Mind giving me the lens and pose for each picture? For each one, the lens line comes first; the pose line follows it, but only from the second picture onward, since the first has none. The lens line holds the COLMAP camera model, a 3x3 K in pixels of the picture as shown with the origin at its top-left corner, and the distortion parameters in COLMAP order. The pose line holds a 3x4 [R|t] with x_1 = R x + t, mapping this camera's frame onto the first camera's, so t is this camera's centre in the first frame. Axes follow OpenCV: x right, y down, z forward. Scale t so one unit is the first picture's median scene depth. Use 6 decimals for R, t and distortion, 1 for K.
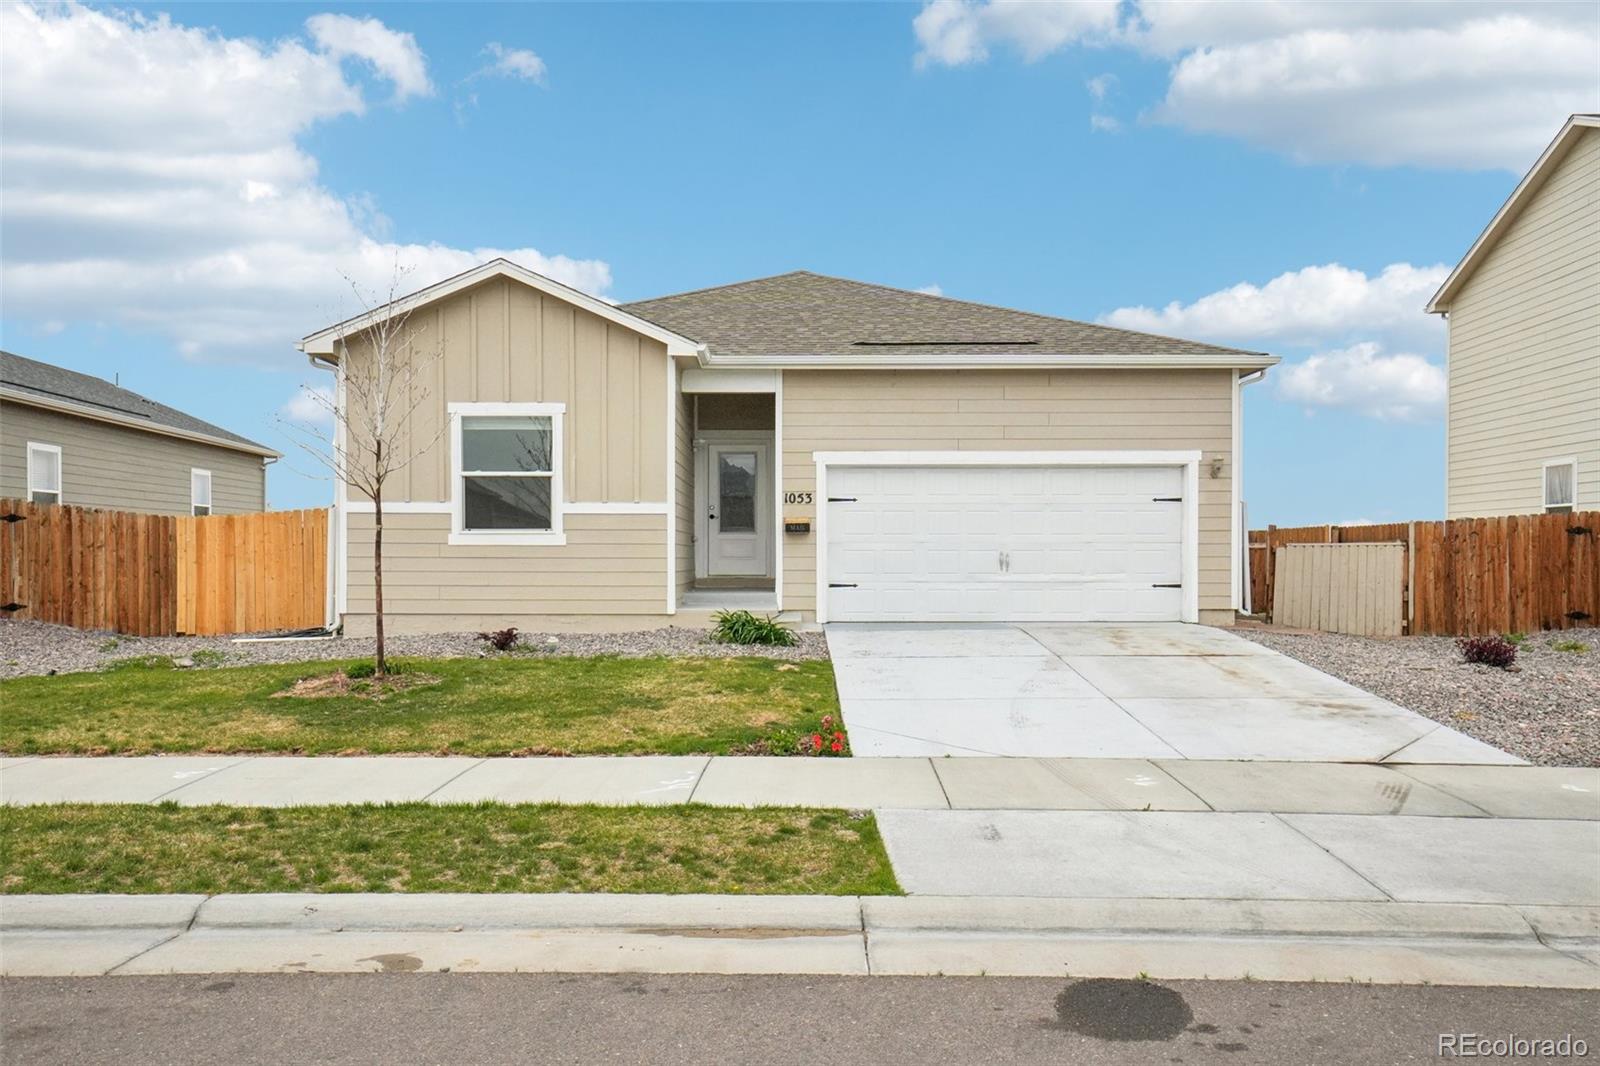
lens RADIAL K [[1223.0, 0, 793.2], [0, 1223.0, 577.6], [0, 0, 1]] dist [0.030978, 0.007946]
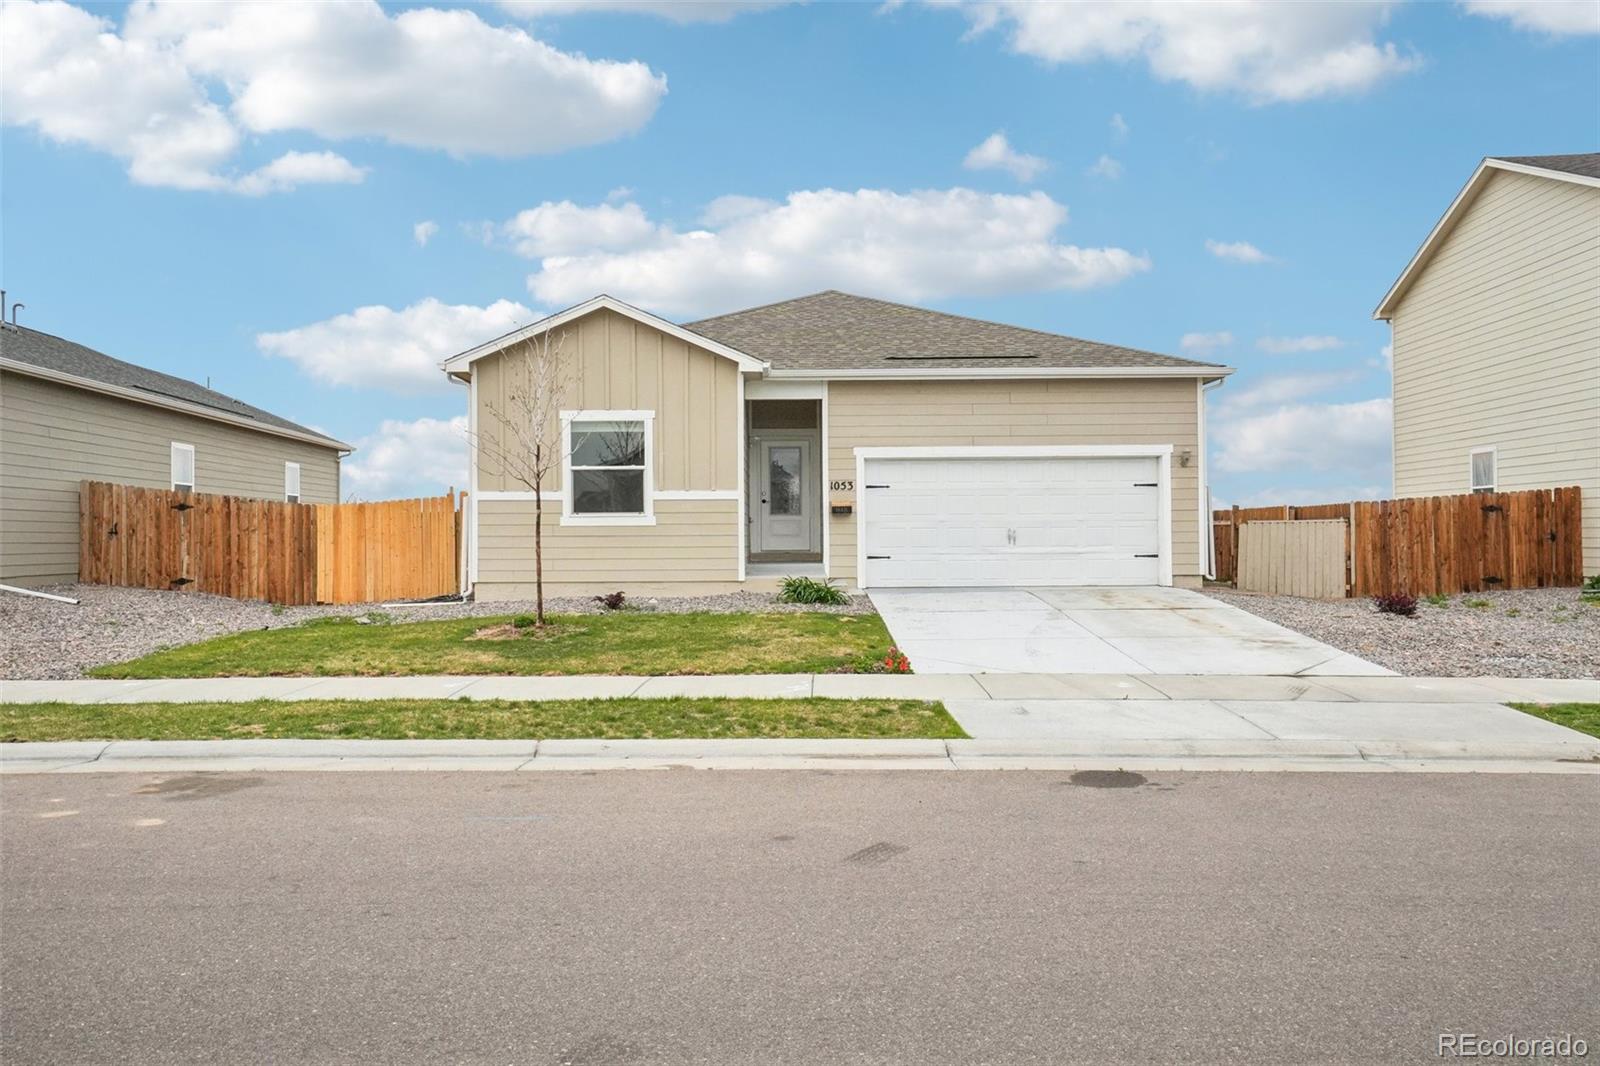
lens RADIAL K [[1223.0, 0, 787.7], [0, 1223.0, 532.7], [0, 0, 1]] dist [0.030978, 0.007946]
pose [[0.999970, -0.006846, 0.003528, -0.057604], [0.006927, 0.999699, -0.023544, 0.010491], [-0.003365, 0.023568, 0.999717, -0.226037]]
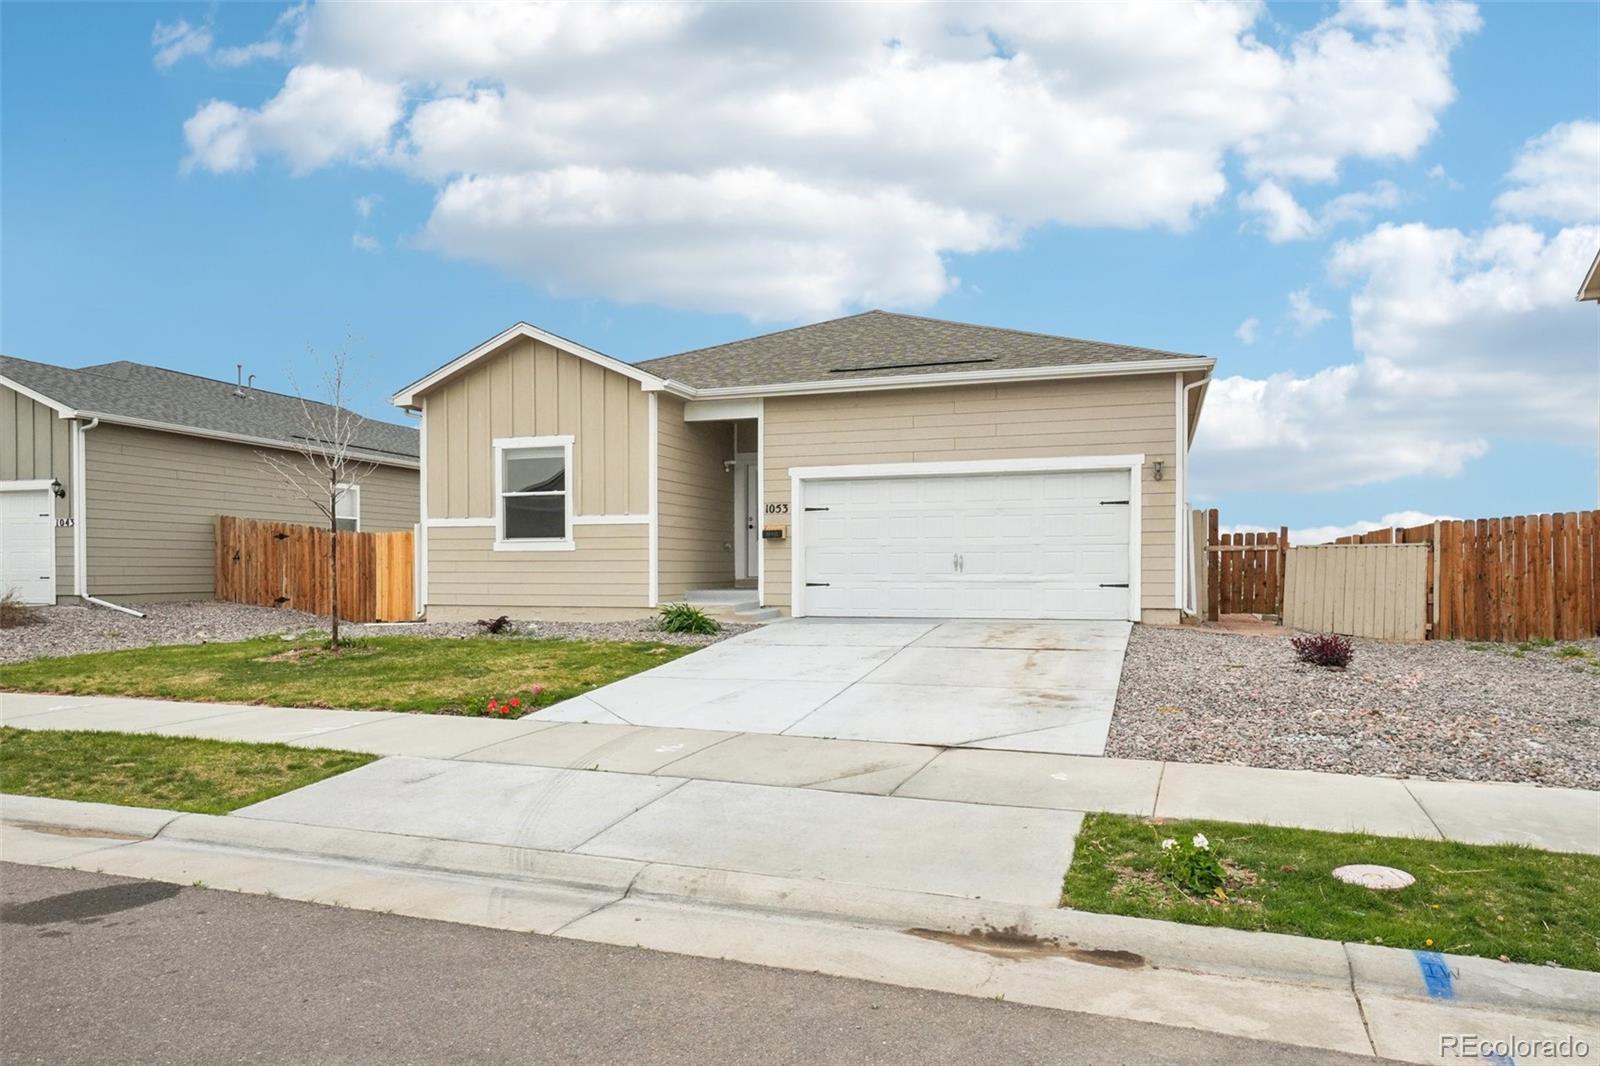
lens RADIAL K [[1059.1, 0, 798.8], [0, 1059.1, 597.7], [0, 0, 1]] dist [-0.000725, 0.010036]
pose [[0.944264, 0.005830, -0.329137, 0.375145], [-0.003295, 0.999960, 0.008259, 0.011235], [0.329172, -0.006714, 0.944246, 0.071064]]
